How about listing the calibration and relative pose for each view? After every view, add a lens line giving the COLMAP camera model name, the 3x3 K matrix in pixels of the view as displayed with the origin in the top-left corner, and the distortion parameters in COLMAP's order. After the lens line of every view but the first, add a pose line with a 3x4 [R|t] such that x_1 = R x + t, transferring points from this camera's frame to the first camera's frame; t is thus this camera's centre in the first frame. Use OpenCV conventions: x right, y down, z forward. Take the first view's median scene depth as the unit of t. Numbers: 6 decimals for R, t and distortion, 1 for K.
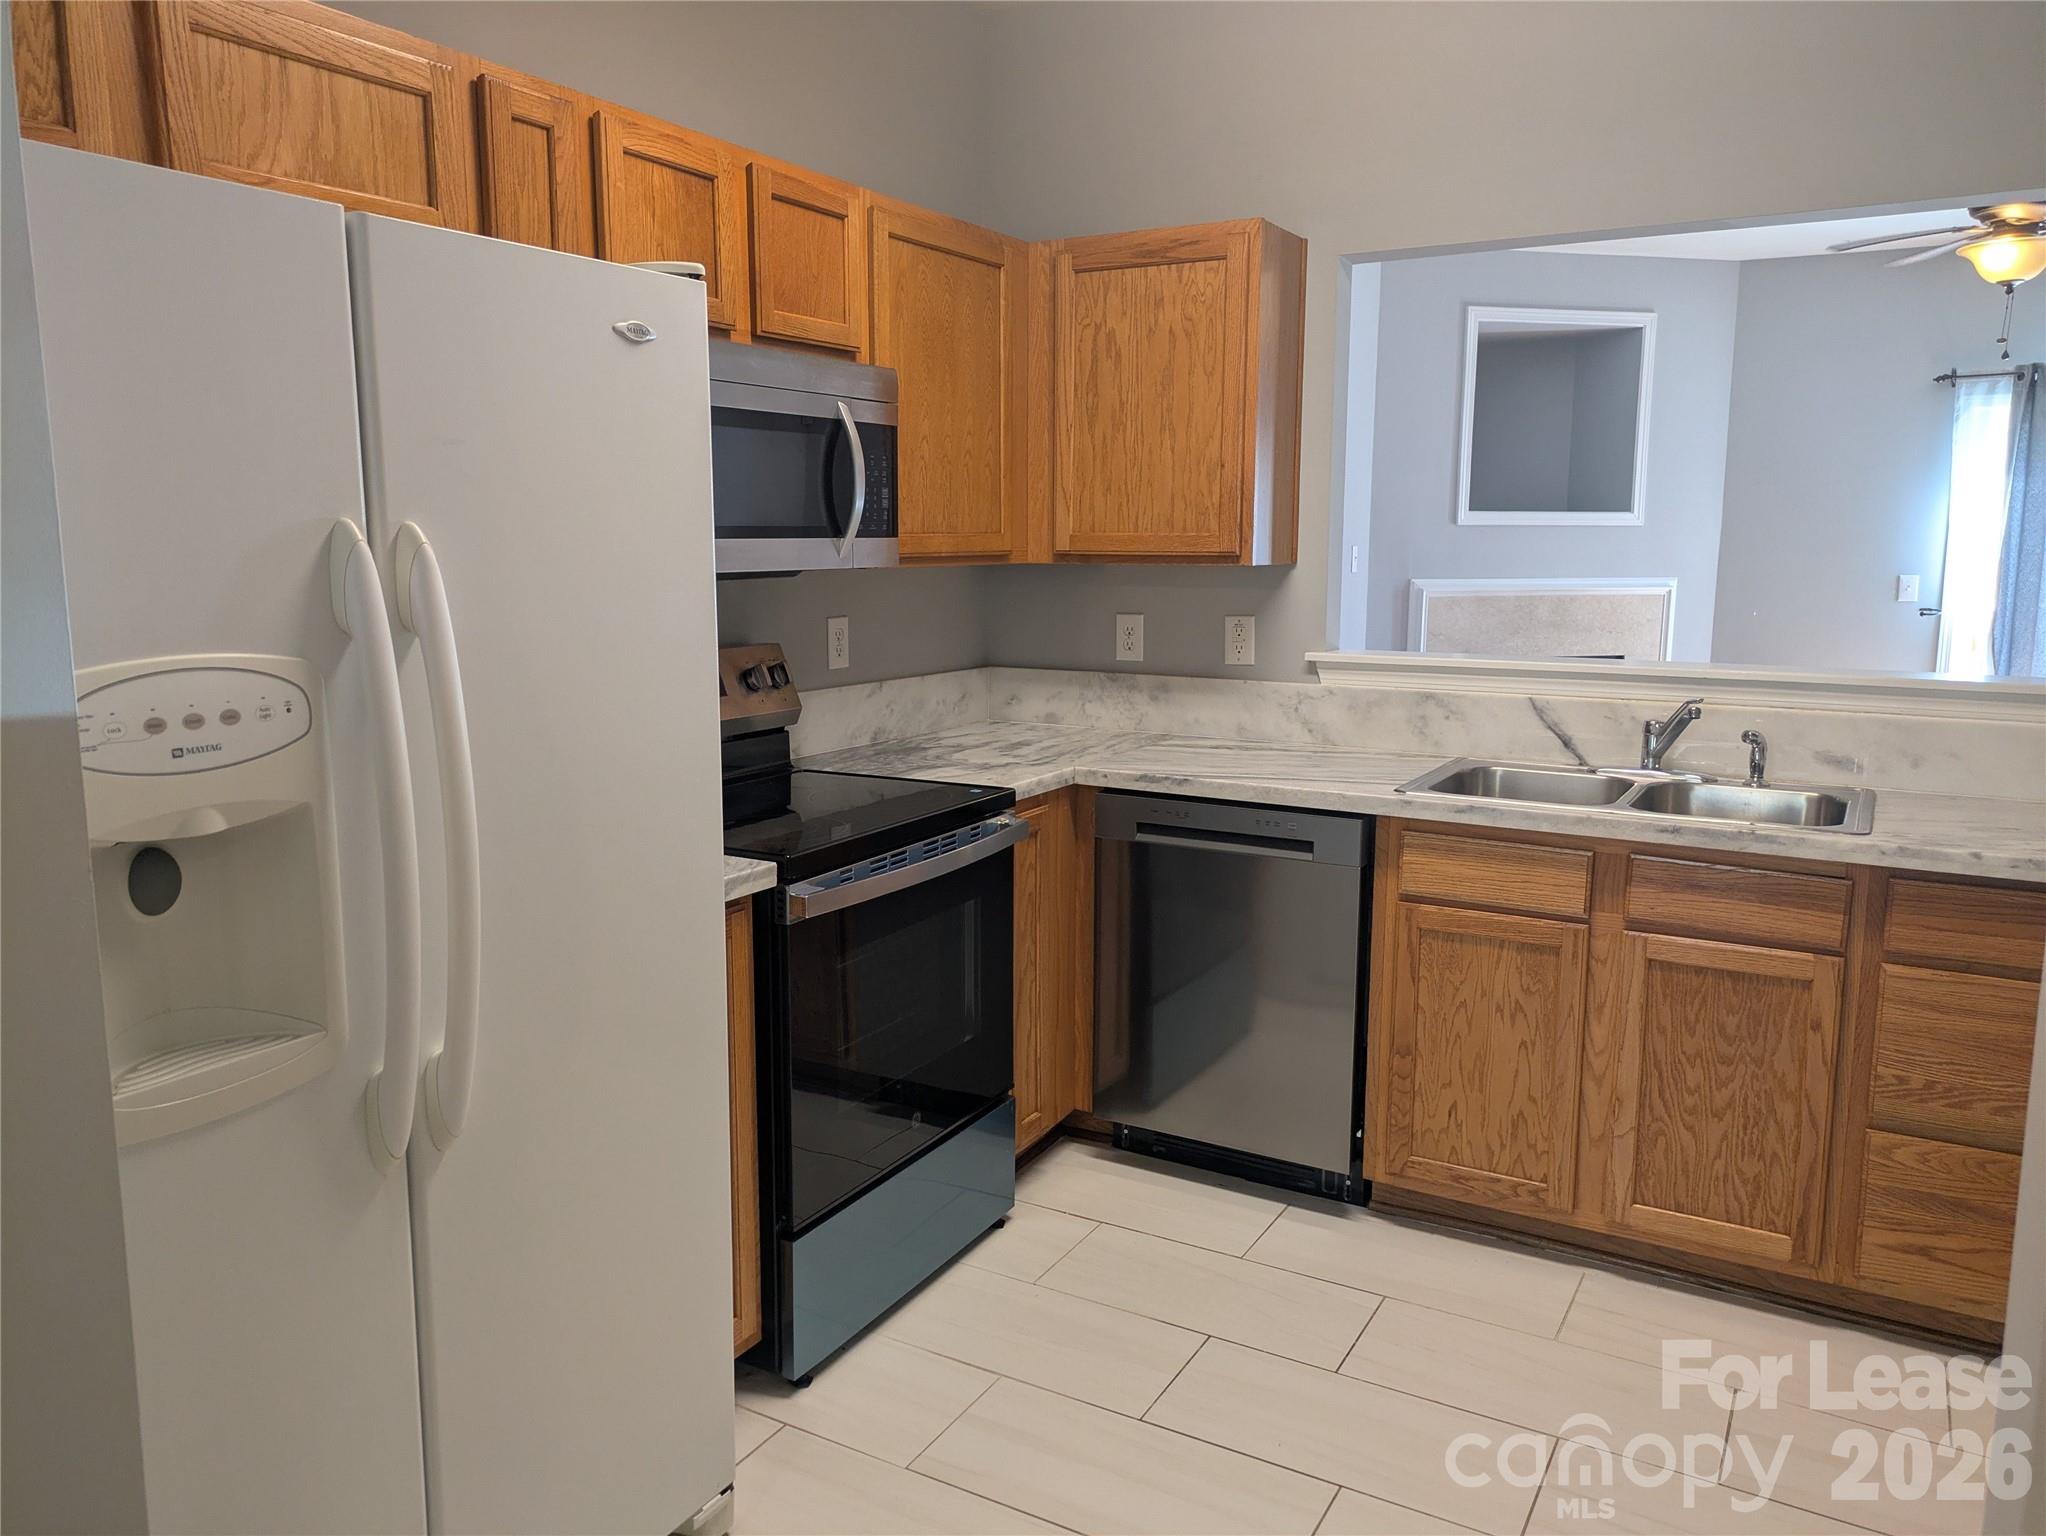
lens RADIAL K [[1520.5, 0, 1017.0], [0, 1520.5, 757.6], [0, 0, 1]] dist [0.049835, -0.034697]
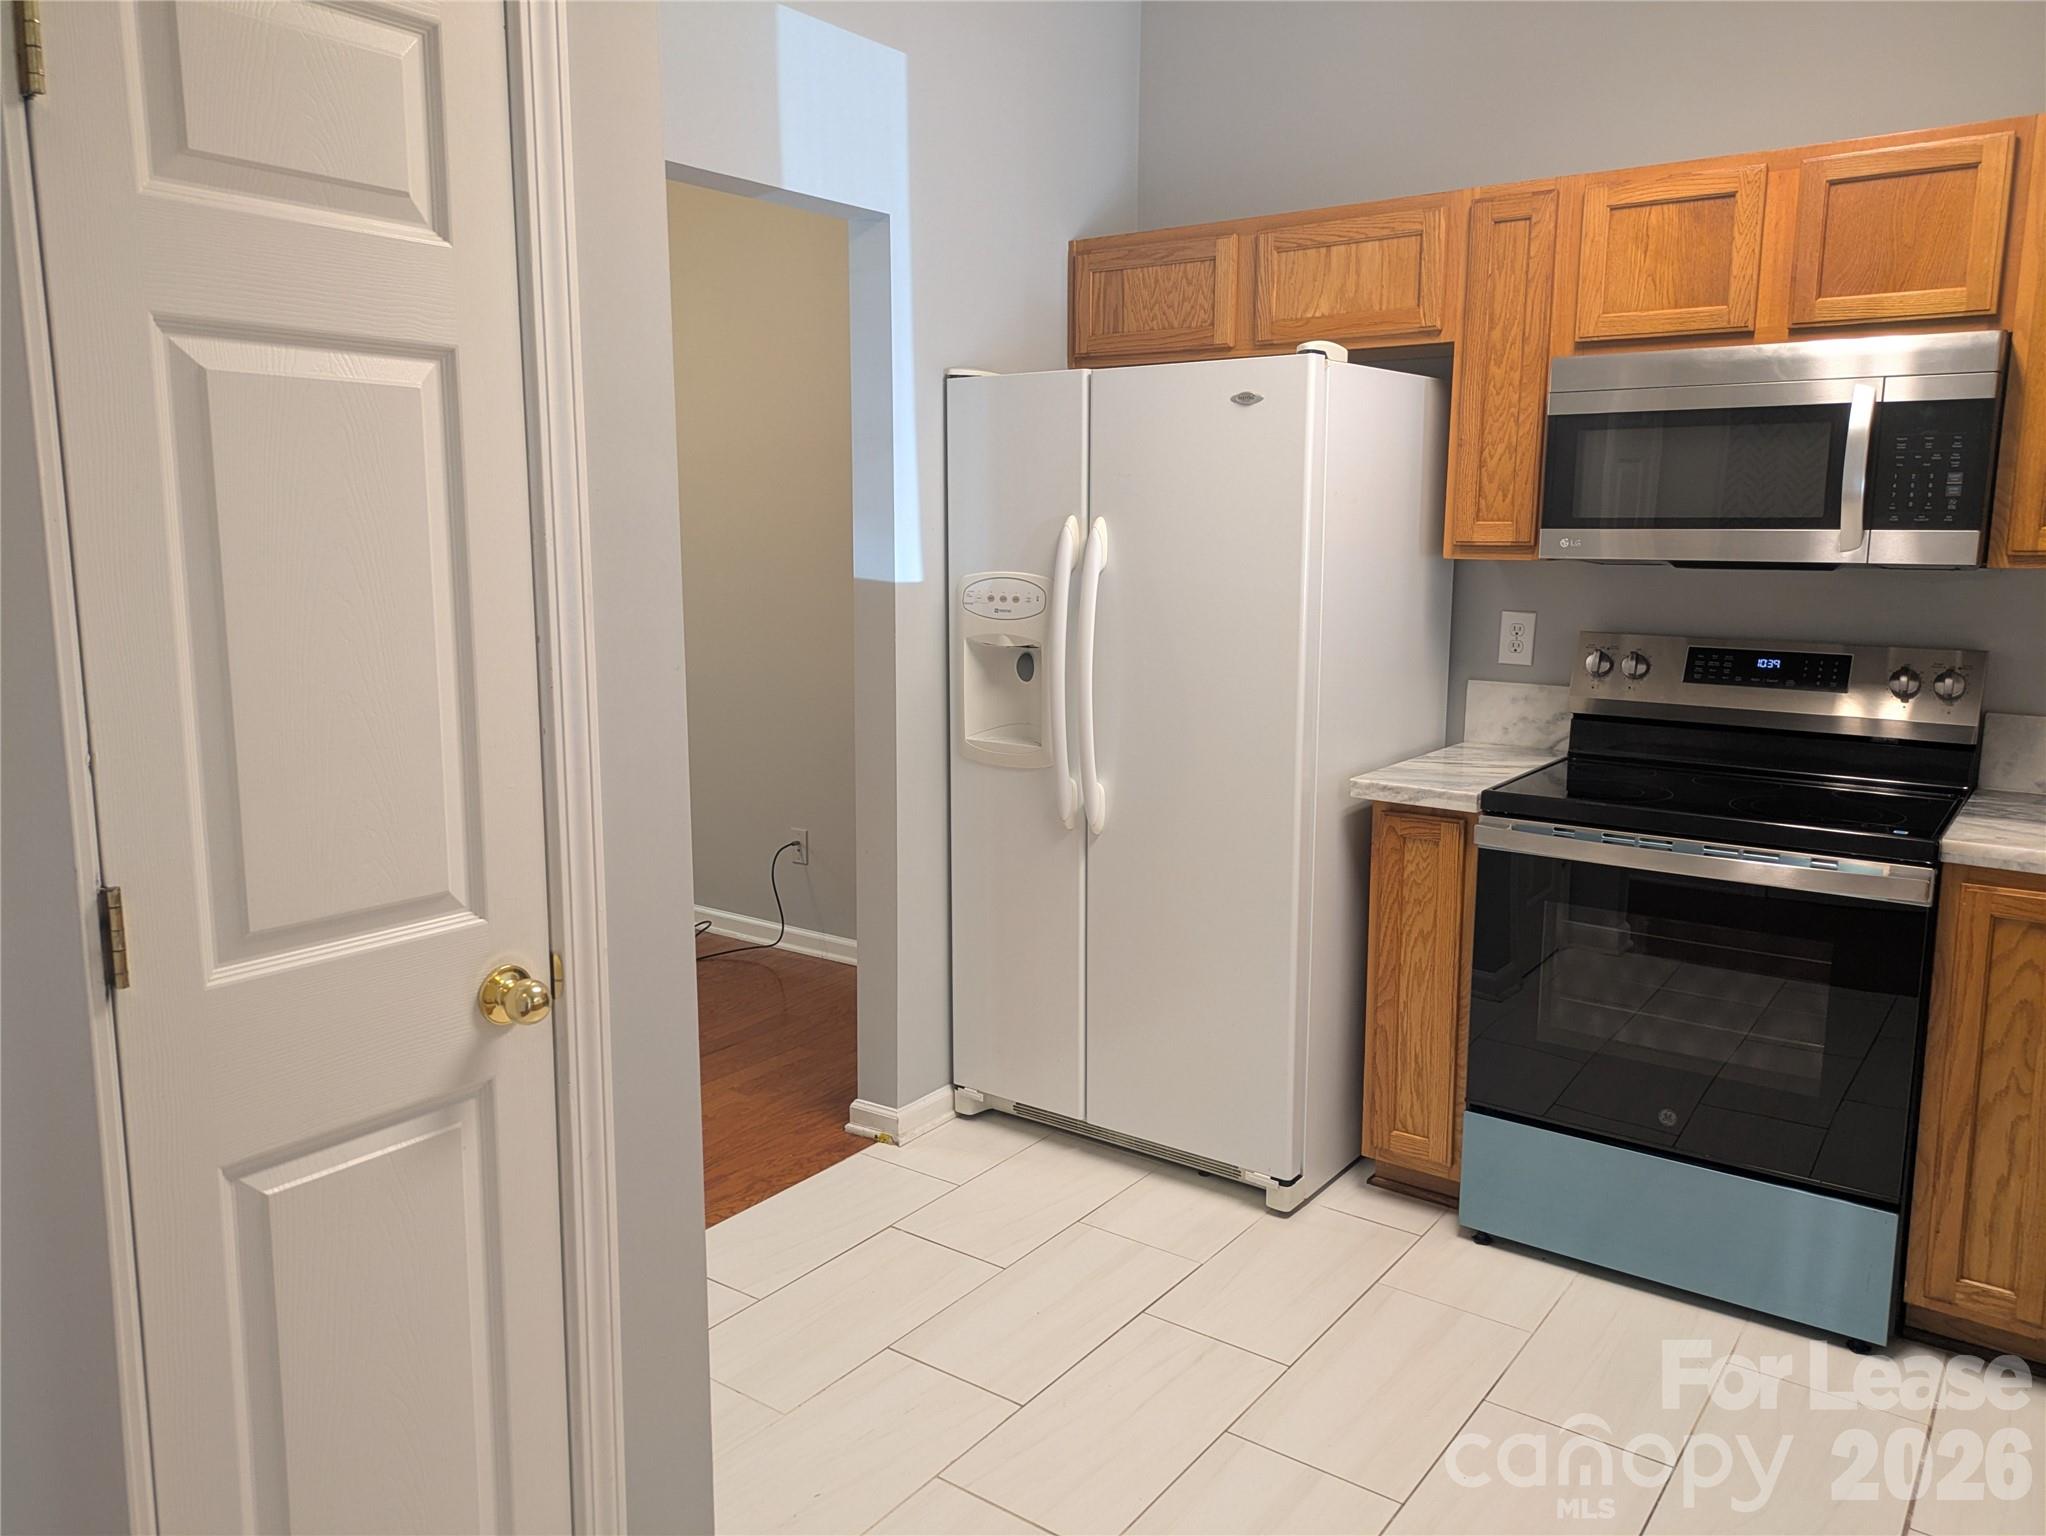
lens RADIAL K [[1520.5, 0, 1011.2], [0, 1520.5, 762.5], [0, 0, 1]] dist [0.049835, -0.034697]
pose [[-0.124069, 0.155593, -0.979999, 0.893295], [-0.152475, 0.972911, 0.173771, -0.091795], [0.980489, 0.170985, -0.096984, 0.615738]]
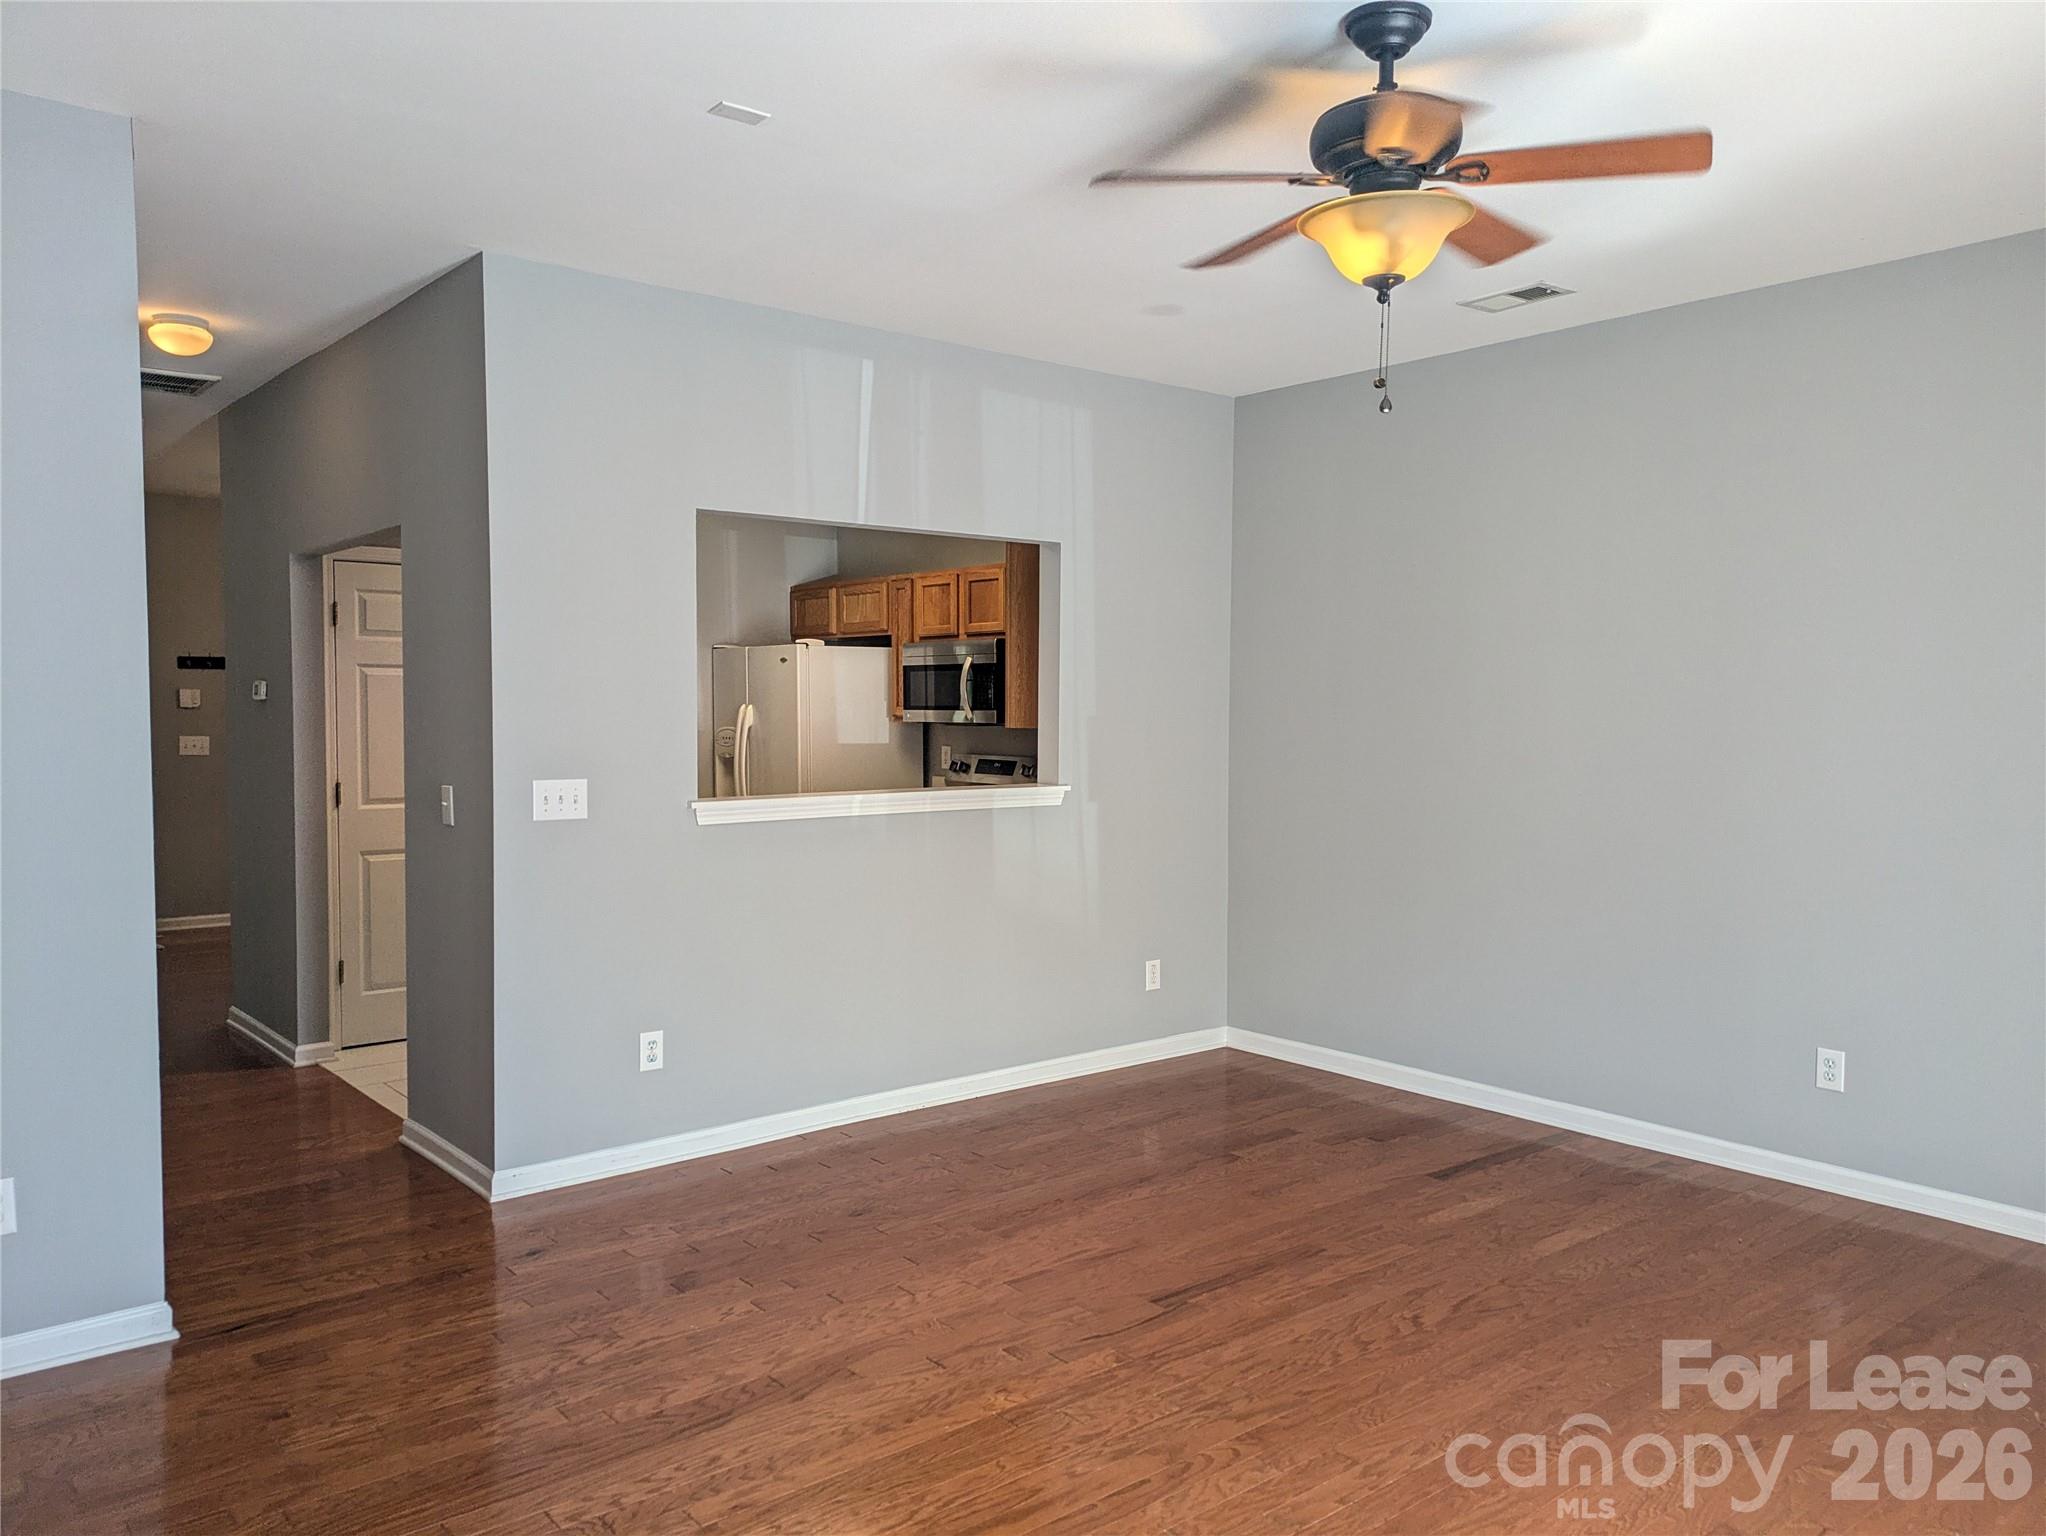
lens RADIAL K [[1520.5, 0, 1015.0], [0, 1520.5, 777.2], [0, 0, 1]] dist [0.049835, -0.034697]
pose [[-0.365389, 0.043697, -0.929829, 2.149569], [-0.143494, 0.984314, 0.102645, -0.302145], [0.919729, 0.170930, -0.353387, 1.960083]]
